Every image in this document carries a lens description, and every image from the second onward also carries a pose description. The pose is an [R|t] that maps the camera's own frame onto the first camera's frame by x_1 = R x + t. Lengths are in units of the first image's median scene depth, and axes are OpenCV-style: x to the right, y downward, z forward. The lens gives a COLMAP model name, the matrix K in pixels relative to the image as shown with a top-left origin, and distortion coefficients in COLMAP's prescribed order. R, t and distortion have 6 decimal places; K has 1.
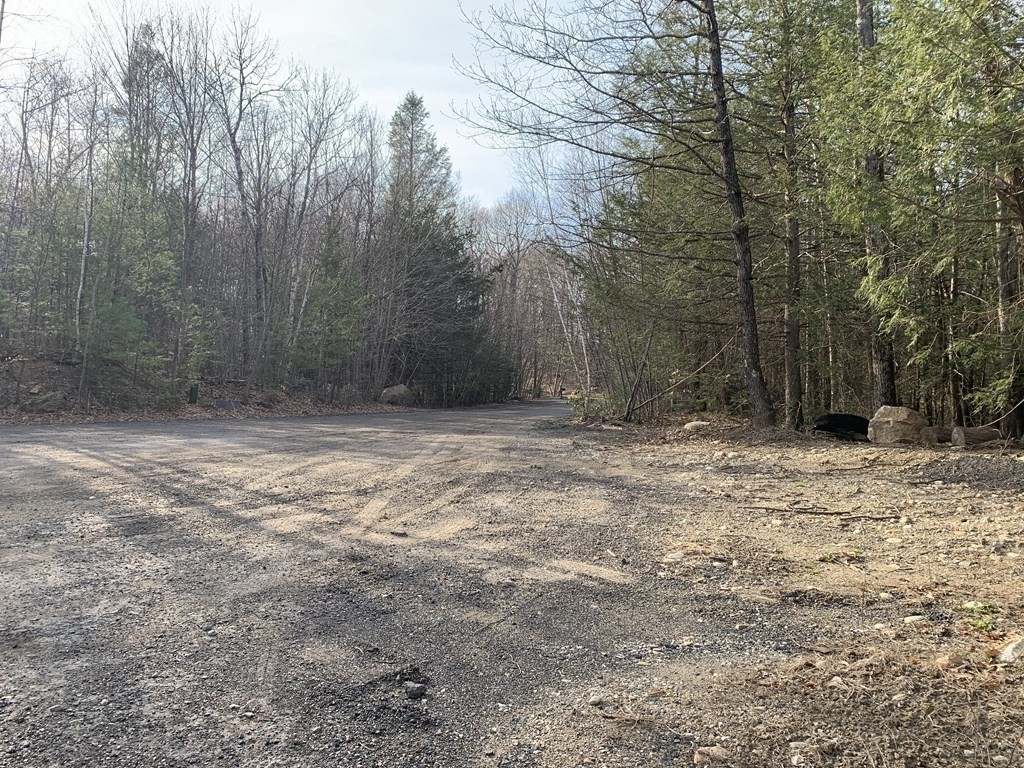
lens RADIAL K [[789.2, 0, 512.0], [0, 789.2, 384.0], [0, 0, 1]] dist [-0.007810, -0.002423]
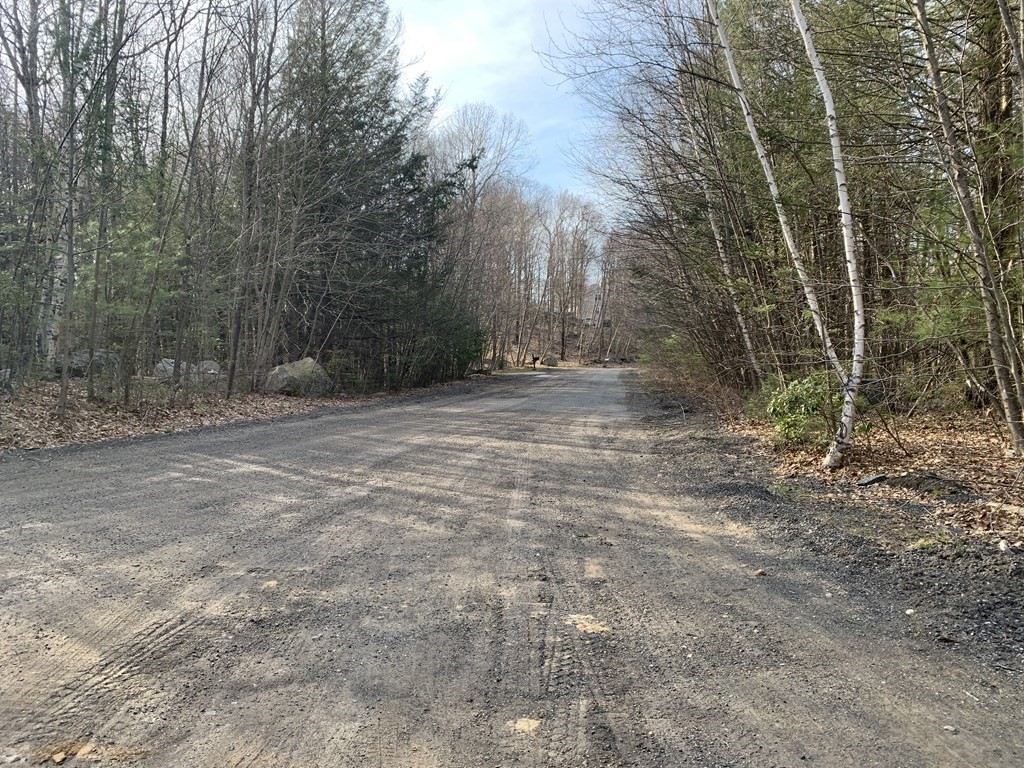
lens RADIAL K [[778.0, 0, 512.0], [0, 778.0, 384.0], [0, 0, 1]] dist [0.005847, -0.000859]
pose [[0.997217, -0.022240, 0.071157, -0.029166], [0.019398, 0.998996, 0.040393, -0.000273], [-0.071984, -0.038900, 0.996647, 0.363836]]
